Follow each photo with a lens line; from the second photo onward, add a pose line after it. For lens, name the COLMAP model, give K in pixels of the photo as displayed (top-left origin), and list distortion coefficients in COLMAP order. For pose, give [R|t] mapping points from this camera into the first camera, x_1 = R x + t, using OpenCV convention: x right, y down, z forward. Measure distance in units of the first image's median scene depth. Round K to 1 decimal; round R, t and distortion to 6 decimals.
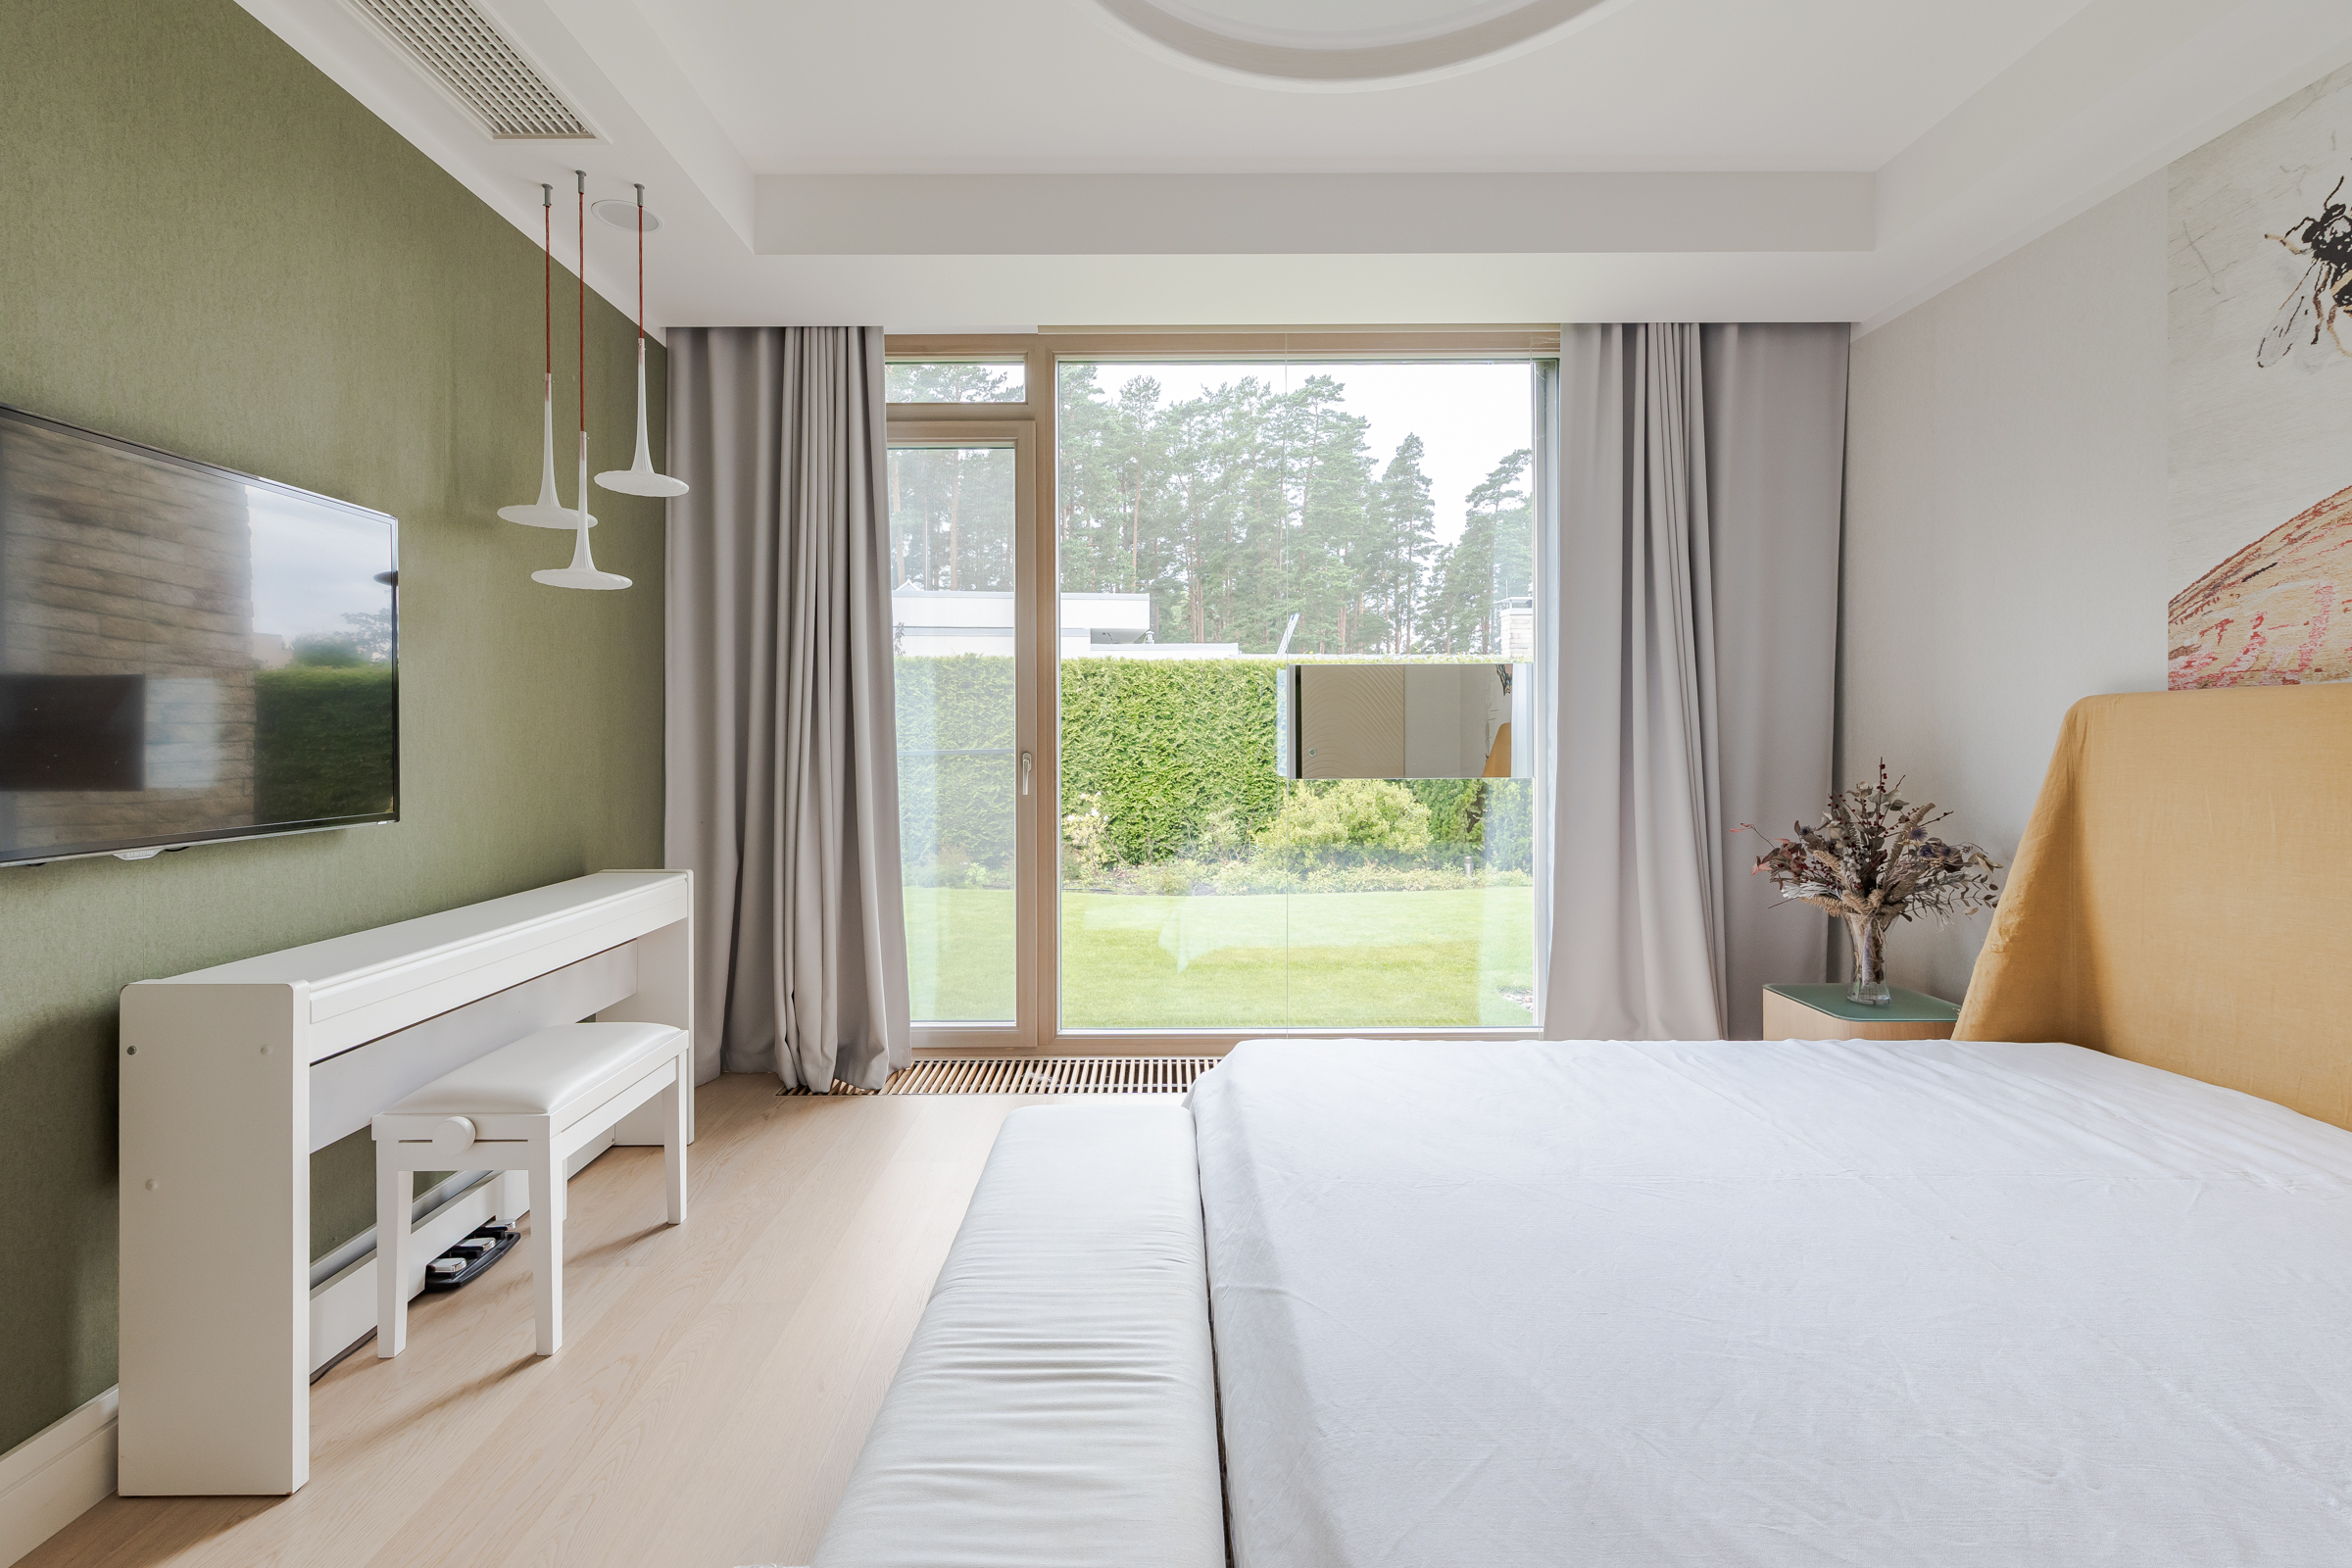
lens RADIAL K [[1017.1, 0, 1194.3], [0, 1017.1, 740.7], [0, 0, 1]] dist [0.004536, -0.001531]
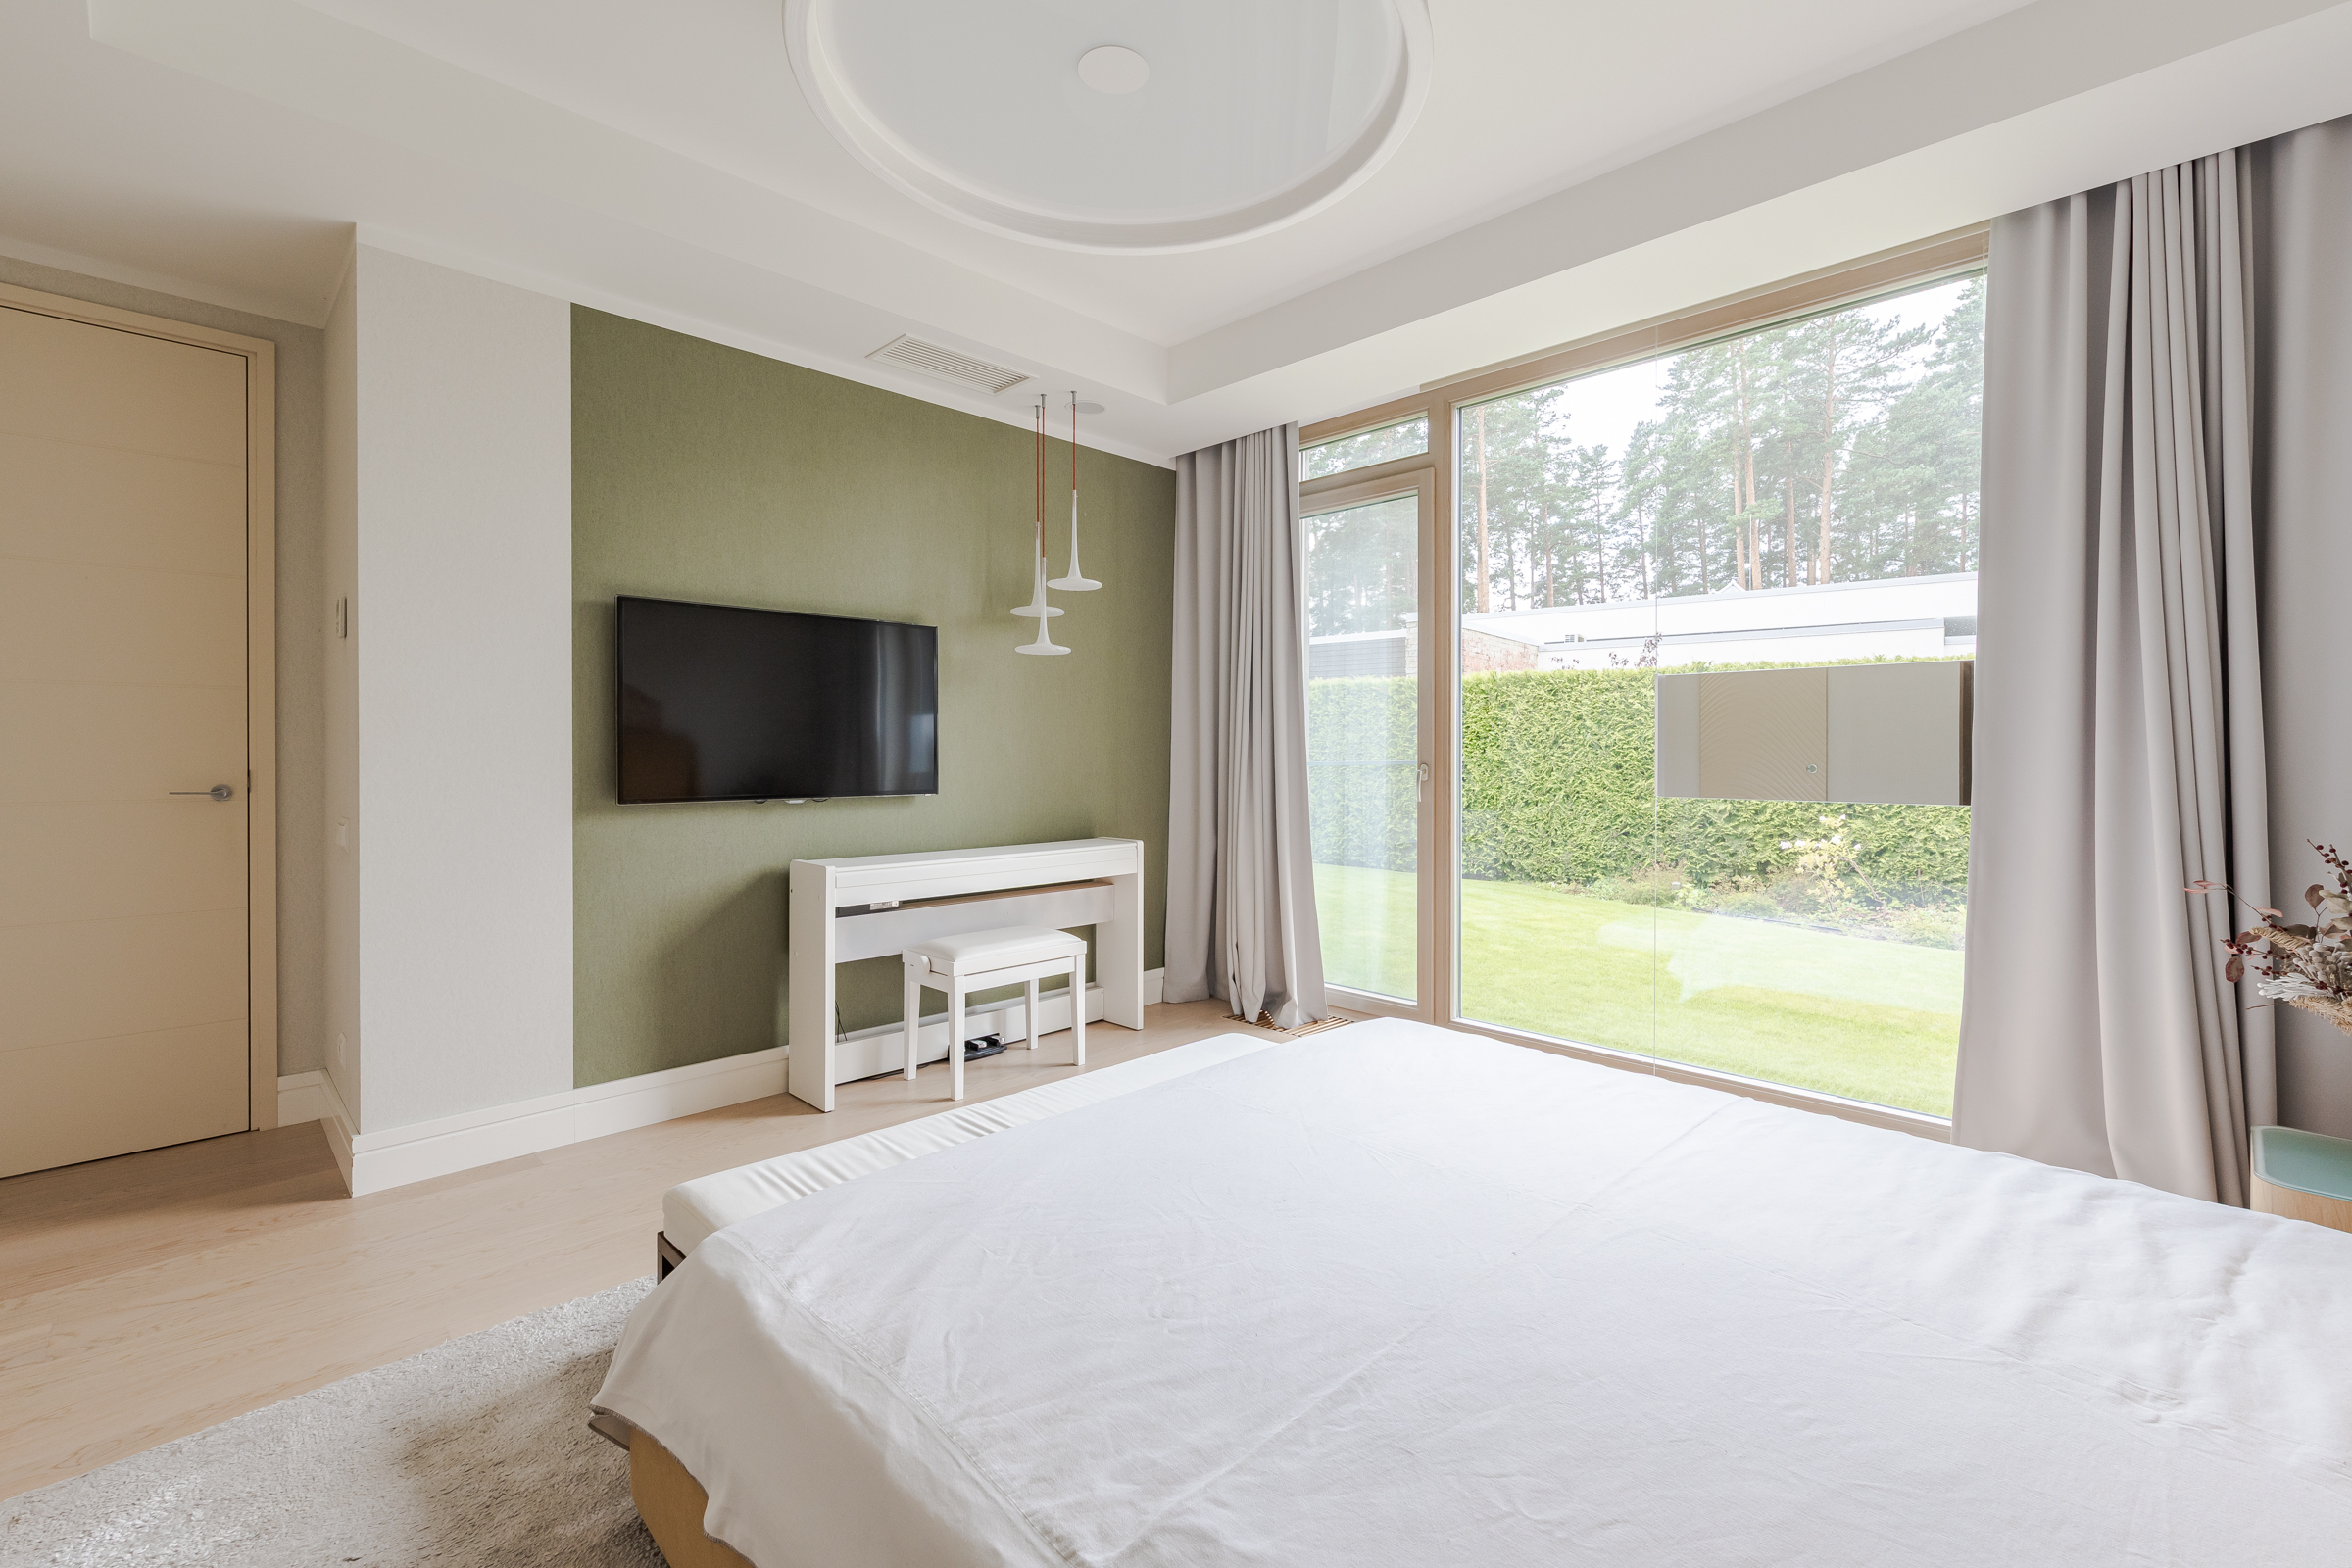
lens RADIAL K [[1017.1, 0, 1196.5], [0, 1017.1, 754.8], [0, 0, 1]] dist [0.004536, -0.001531]
pose [[0.710075, 0.008833, -0.704071, 0.486838], [-0.007881, 0.999958, 0.004597, -0.001741], [0.704082, 0.002284, 0.710115, 0.027068]]
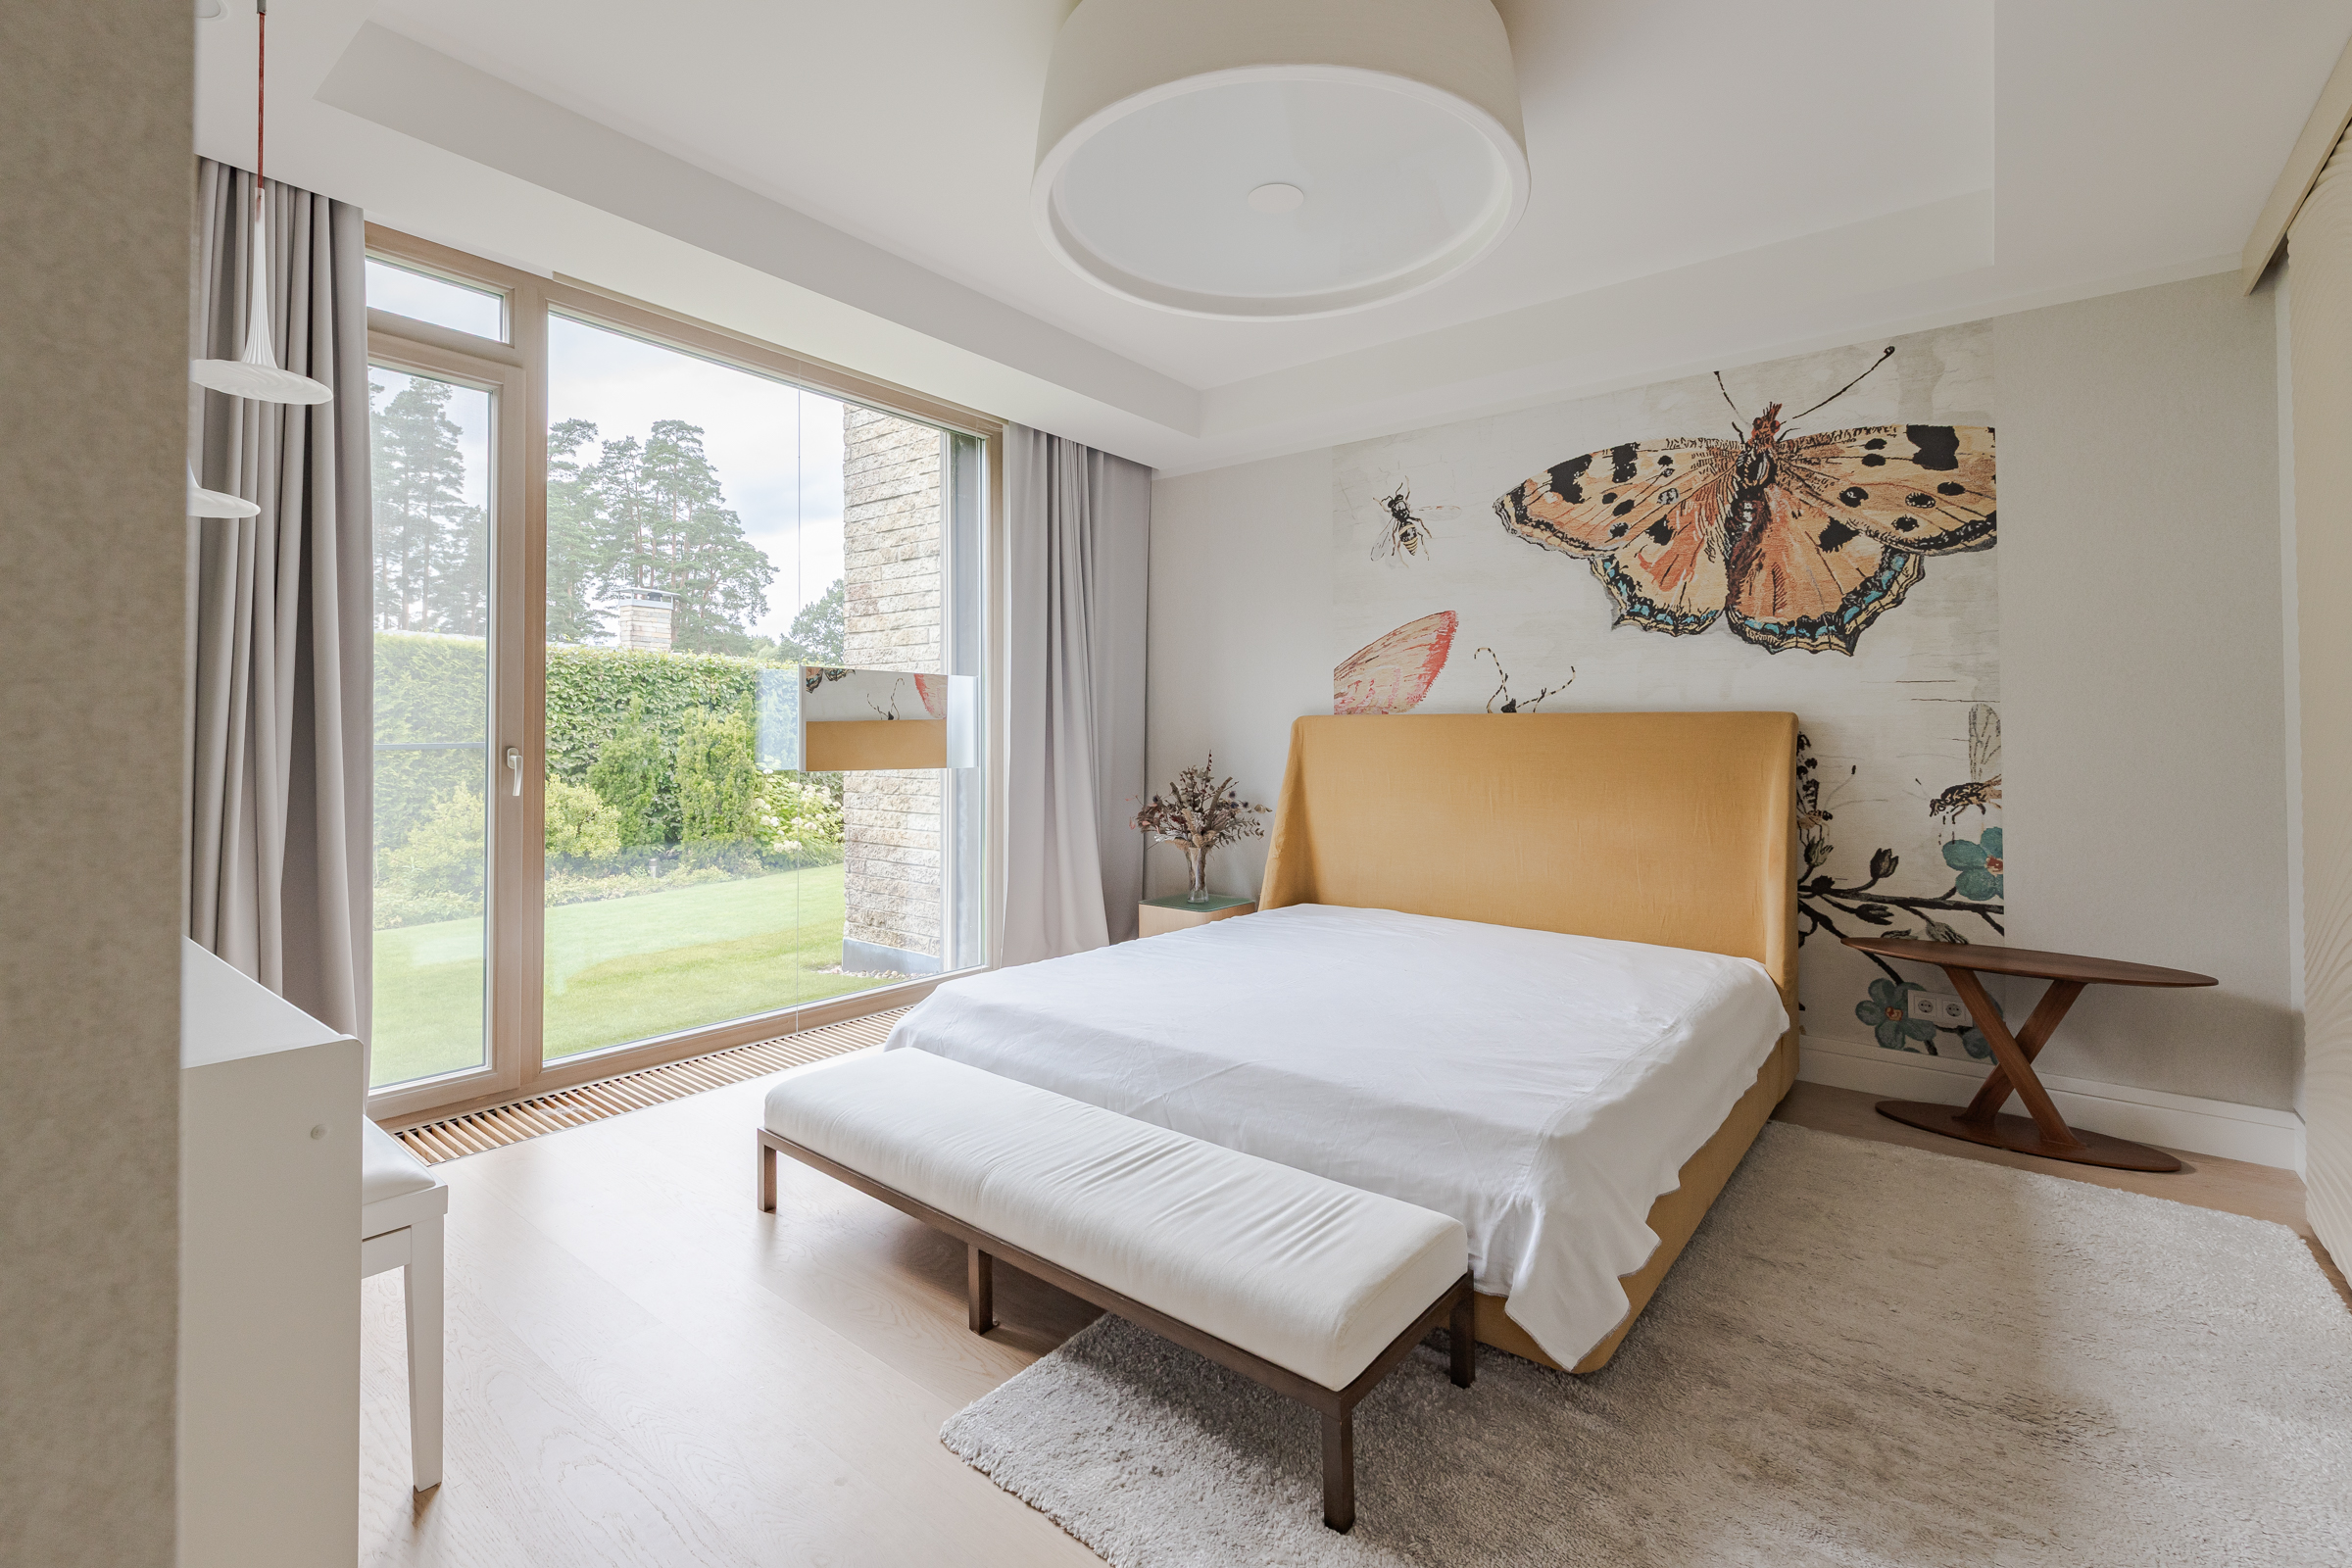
lens RADIAL K [[1017.1, 0, 1196.8], [0, 1017.1, 717.7], [0, 0, 1]] dist [0.004536, -0.001531]
pose [[0.615083, 0.021902, 0.788158, -0.523554], [-0.005232, 0.999705, -0.023698, 0.003214], [-0.788445, 0.010453, 0.615017, 0.007479]]
